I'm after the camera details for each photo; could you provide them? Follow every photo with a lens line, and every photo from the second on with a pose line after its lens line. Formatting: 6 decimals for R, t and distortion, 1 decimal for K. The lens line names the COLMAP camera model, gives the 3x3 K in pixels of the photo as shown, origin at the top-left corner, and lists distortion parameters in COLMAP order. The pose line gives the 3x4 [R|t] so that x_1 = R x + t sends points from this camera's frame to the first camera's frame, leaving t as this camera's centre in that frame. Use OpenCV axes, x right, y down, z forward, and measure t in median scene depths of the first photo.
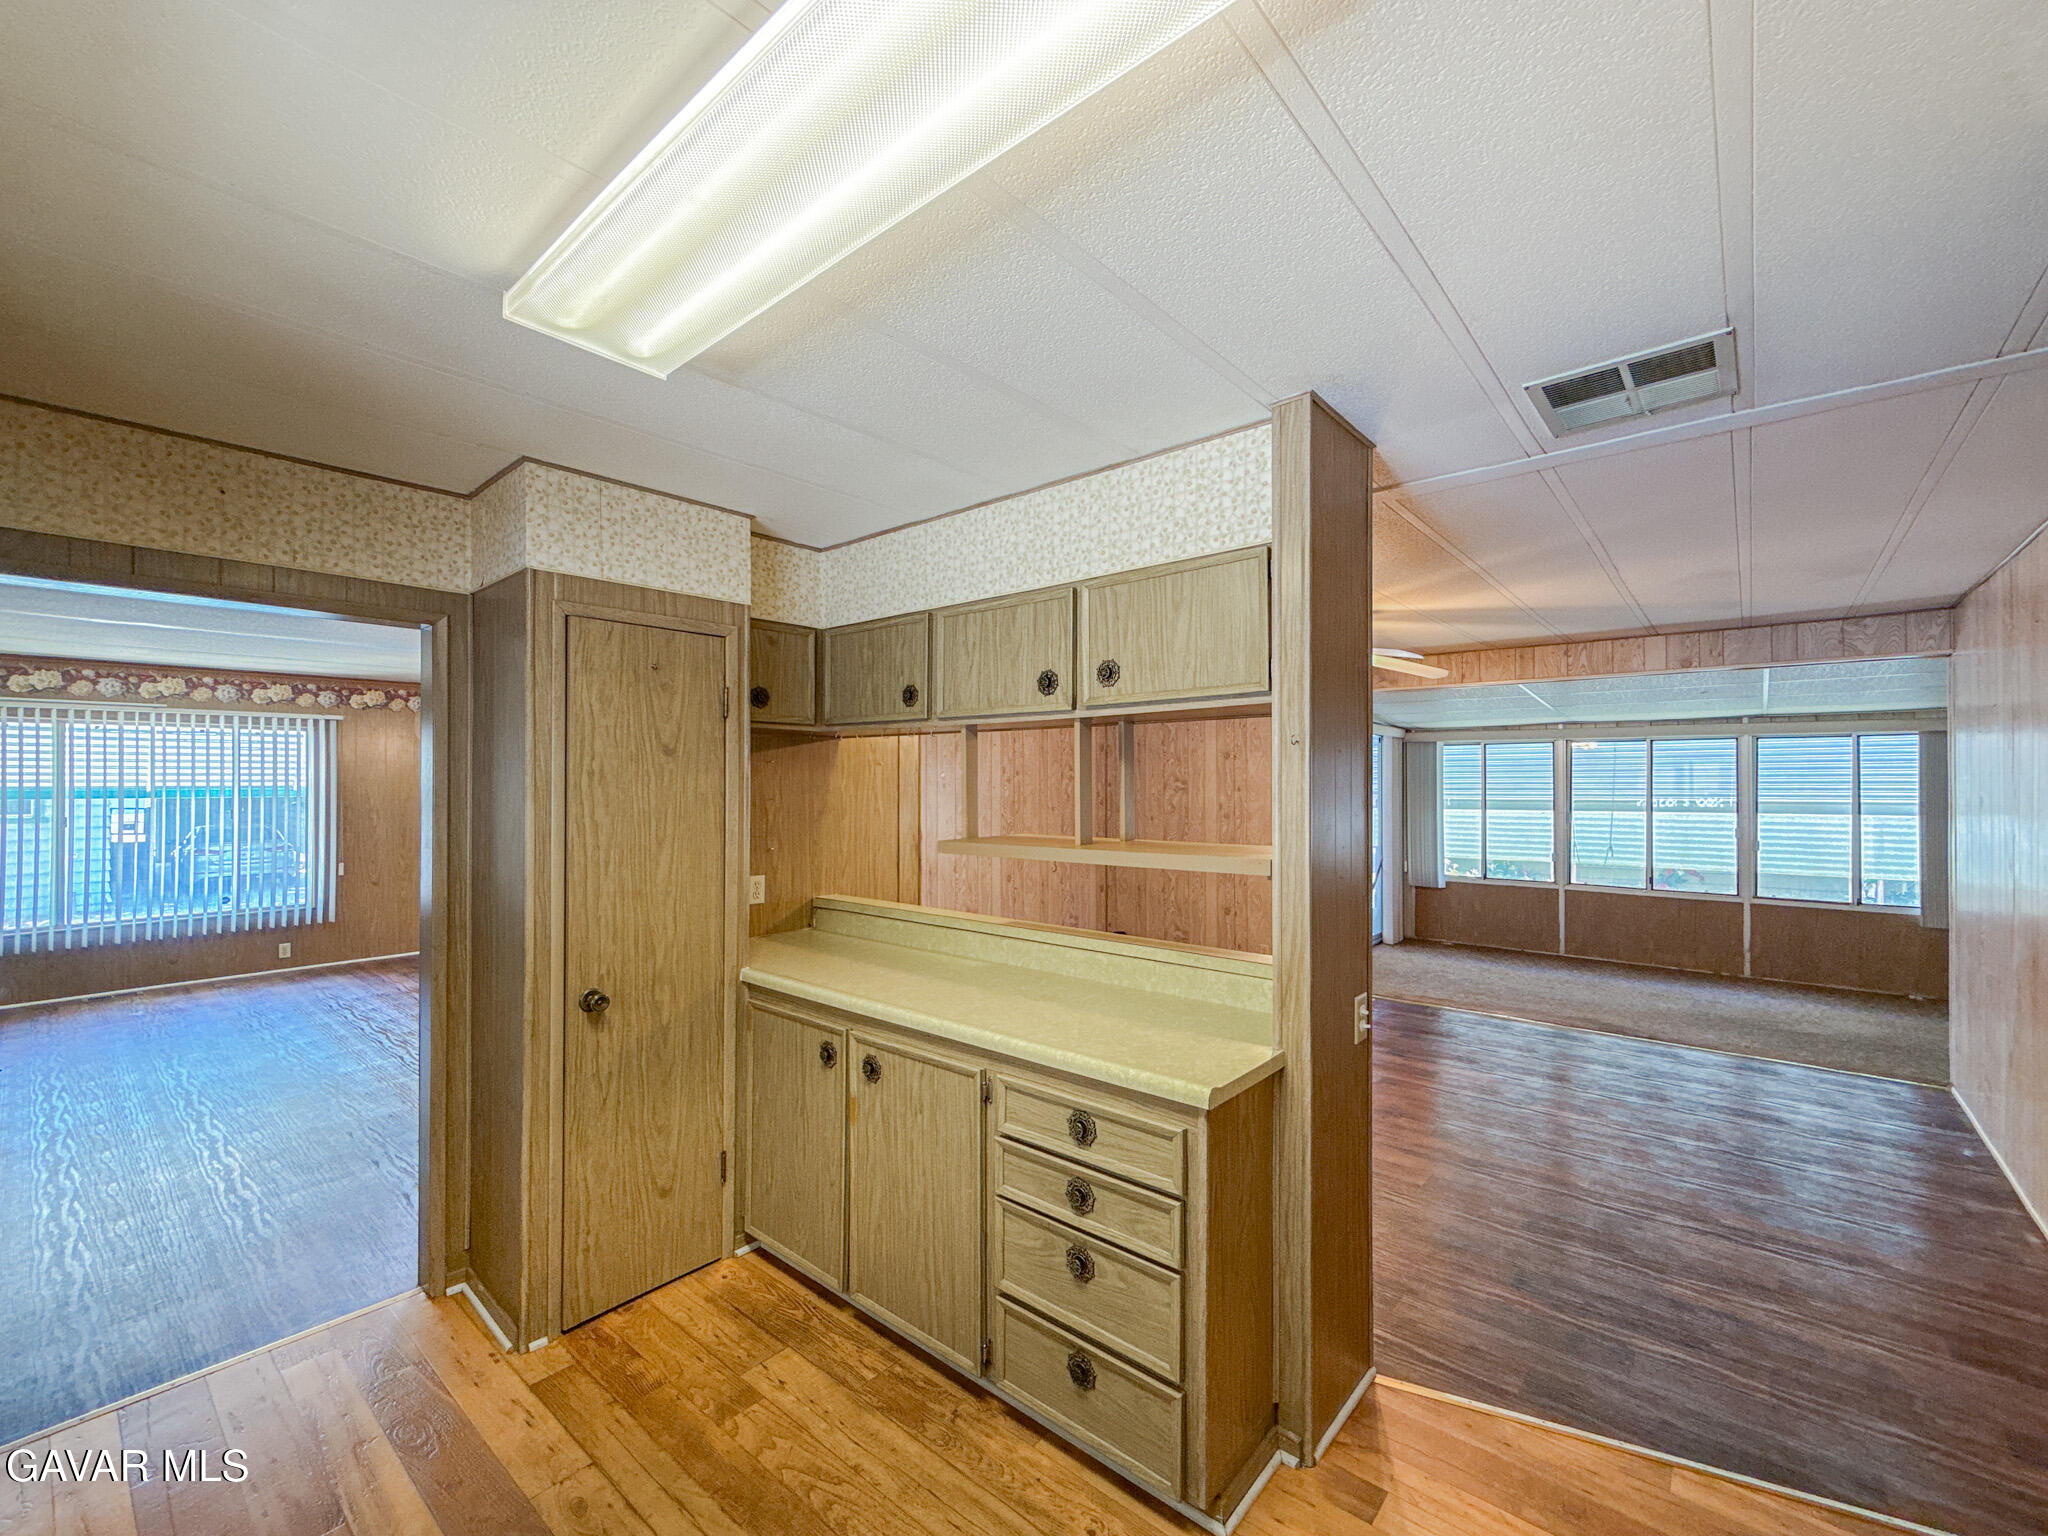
lens RADIAL K [[844.0, 0, 969.3], [0, 844.0, 778.8], [0, 0, 1]] dist [-0.000423, 0.000173]
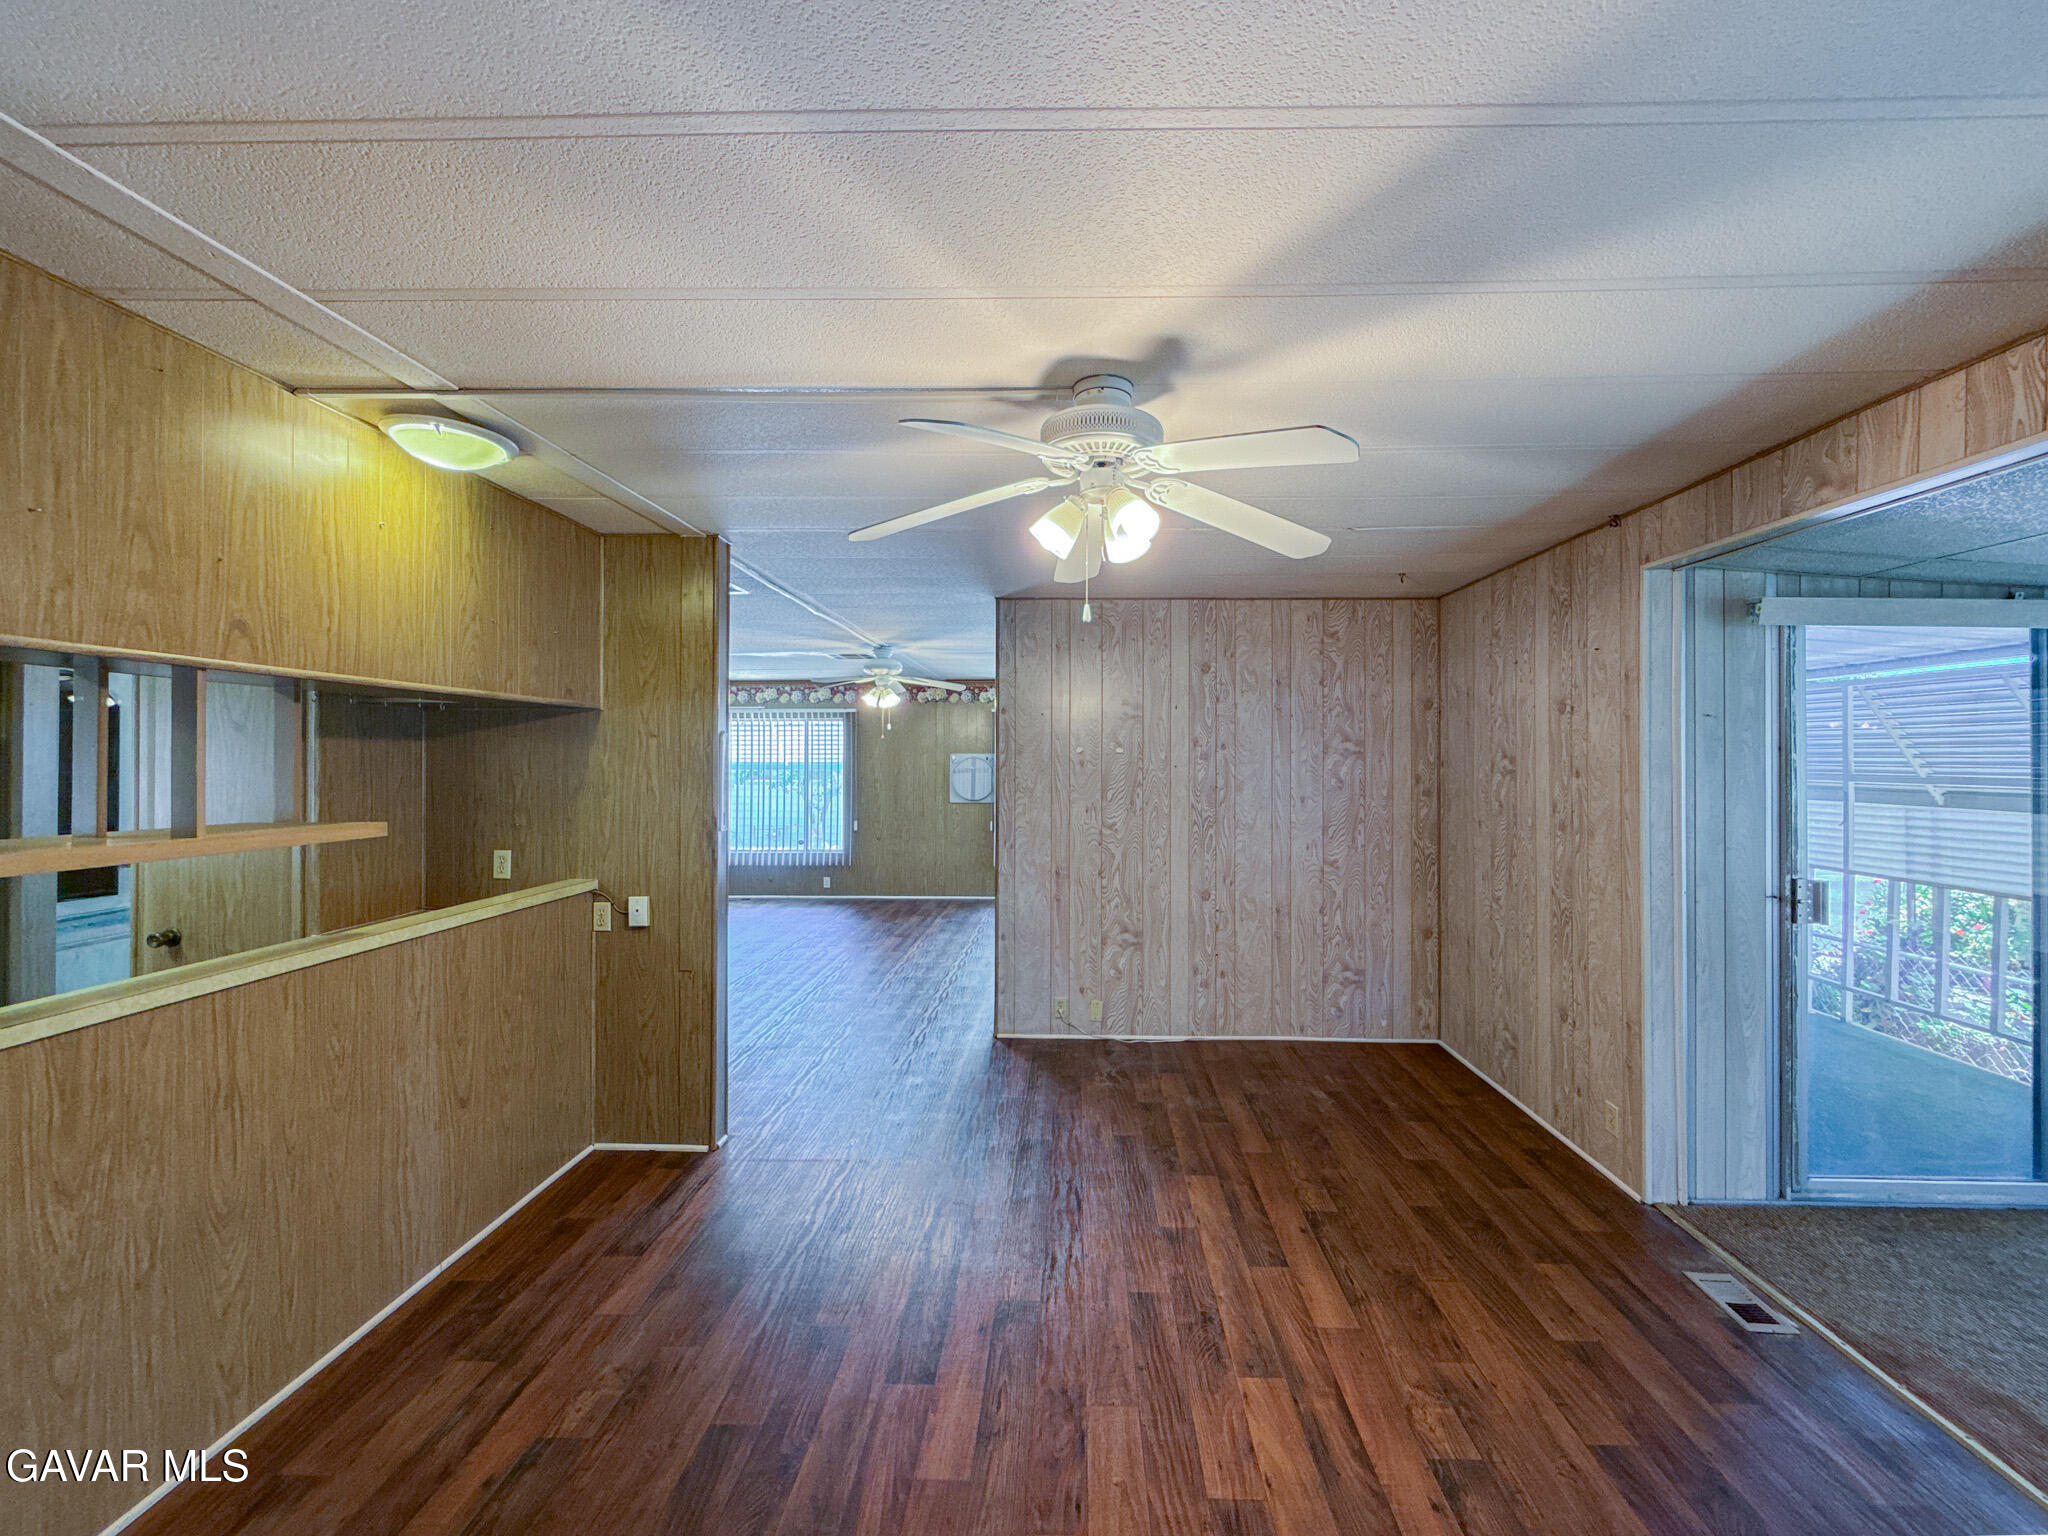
lens RADIAL K [[819.4, 0, 1049.0], [0, 819.4, 757.1], [0, 0, 1]] dist [-0.000595, 0.000148]
pose [[0.655083, -0.001656, -0.755555, 0.506673], [0.000795, 0.999999, -0.001503, 0.003335], [0.755557, 0.000384, 0.655083, 0.475820]]
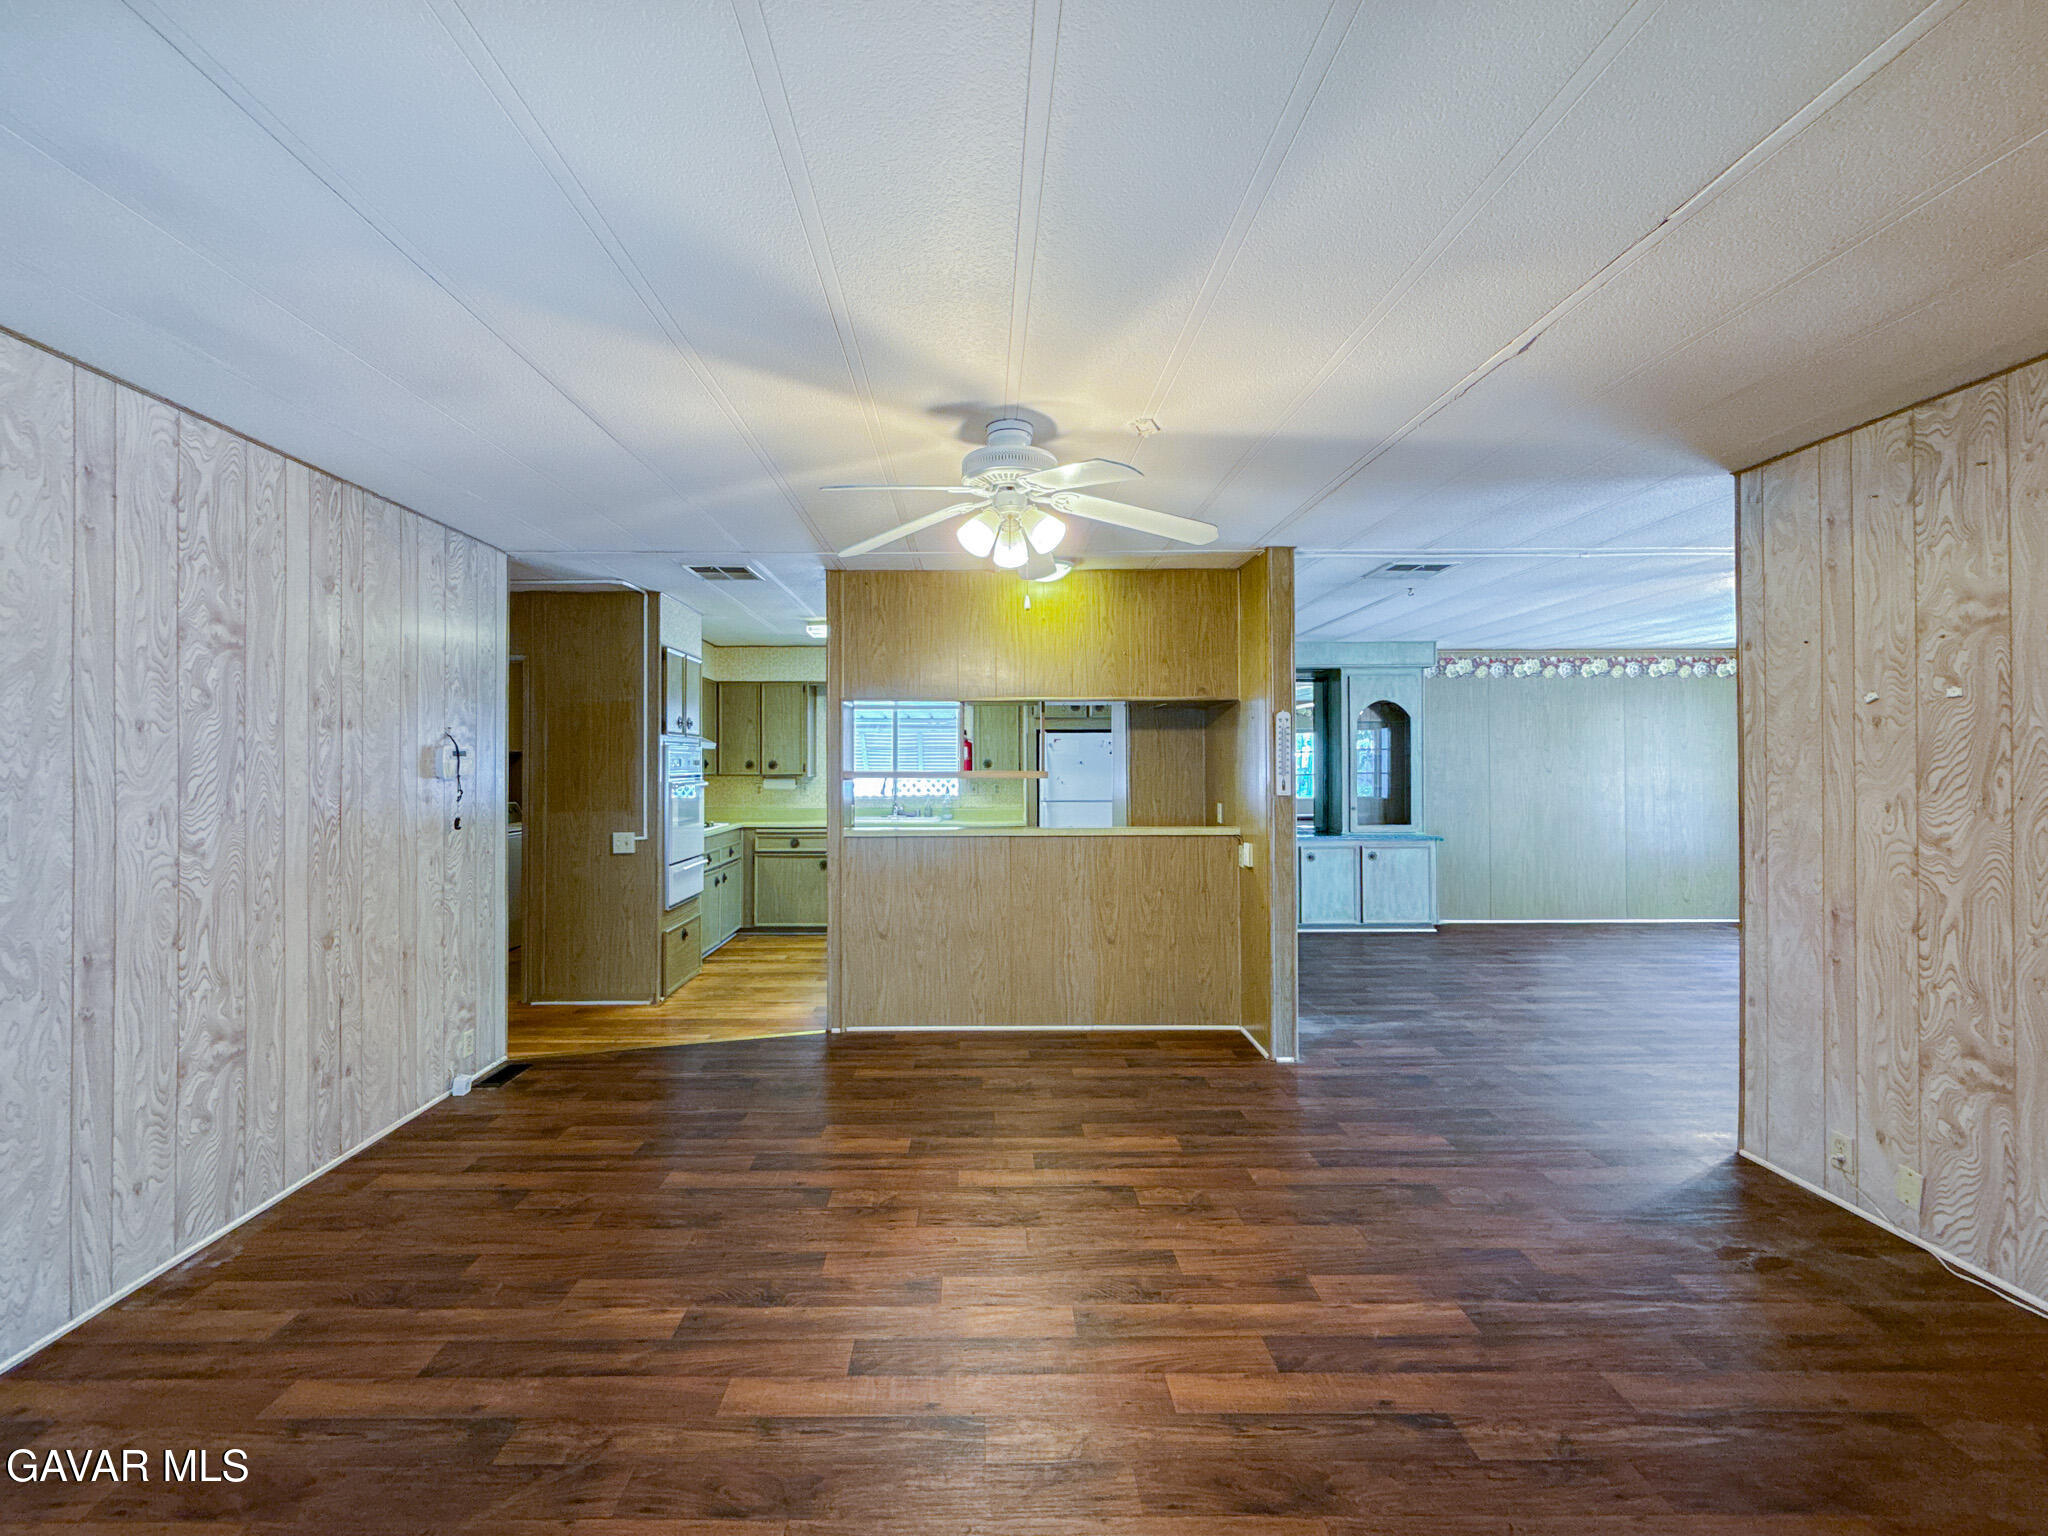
lens RADIAL K [[843.3, 0, 979.8], [0, 843.3, 759.8], [0, 0, 1]] dist [-0.001740, 0.000122]
pose [[-0.729847, -0.000440, -0.683611, 0.574489], [0.006451, 0.999951, -0.007531, 0.026624], [0.683580, -0.009906, -0.729808, 0.975976]]
